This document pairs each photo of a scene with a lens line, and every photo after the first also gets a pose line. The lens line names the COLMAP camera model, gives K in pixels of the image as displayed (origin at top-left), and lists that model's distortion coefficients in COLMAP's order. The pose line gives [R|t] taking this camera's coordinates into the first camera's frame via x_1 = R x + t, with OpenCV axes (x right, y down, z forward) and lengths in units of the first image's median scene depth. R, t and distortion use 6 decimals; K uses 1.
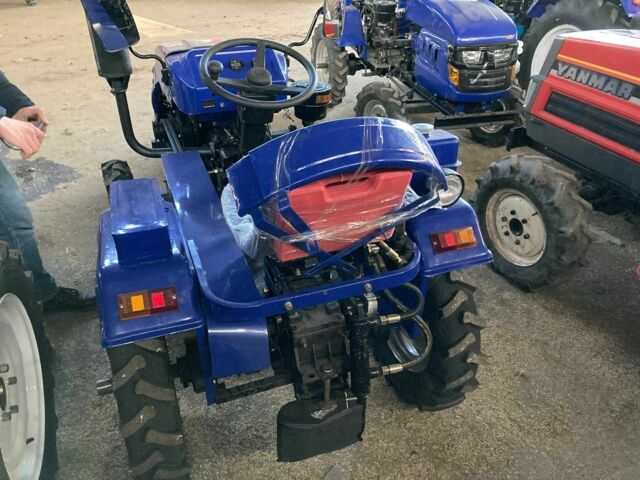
lens RADIAL K [[534.0, 0, 321.3], [0, 534.0, 243.1], [0, 0, 1]] dist [0.009194, 0.007264]
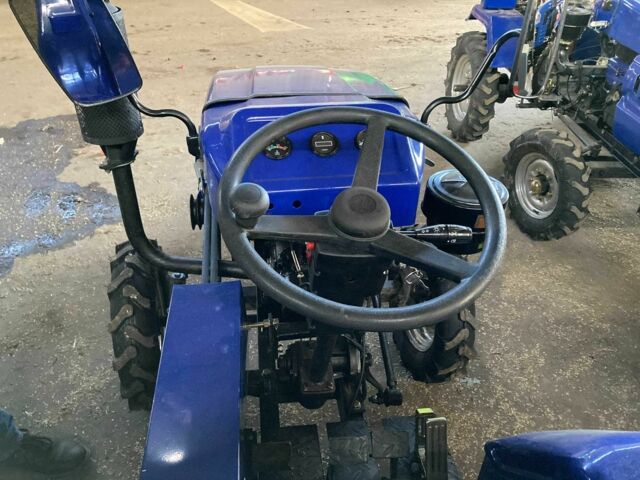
lens RADIAL K [[534.0, 0, 317.3], [0, 534.0, 237.1], [0, 0, 1]] dist [0.009194, 0.007264]
pose [[0.973428, 0.127015, -0.190538, -0.028326], [-0.125754, 0.991884, 0.018746, -0.124436], [0.191373, 0.005713, 0.981501, 0.247156]]
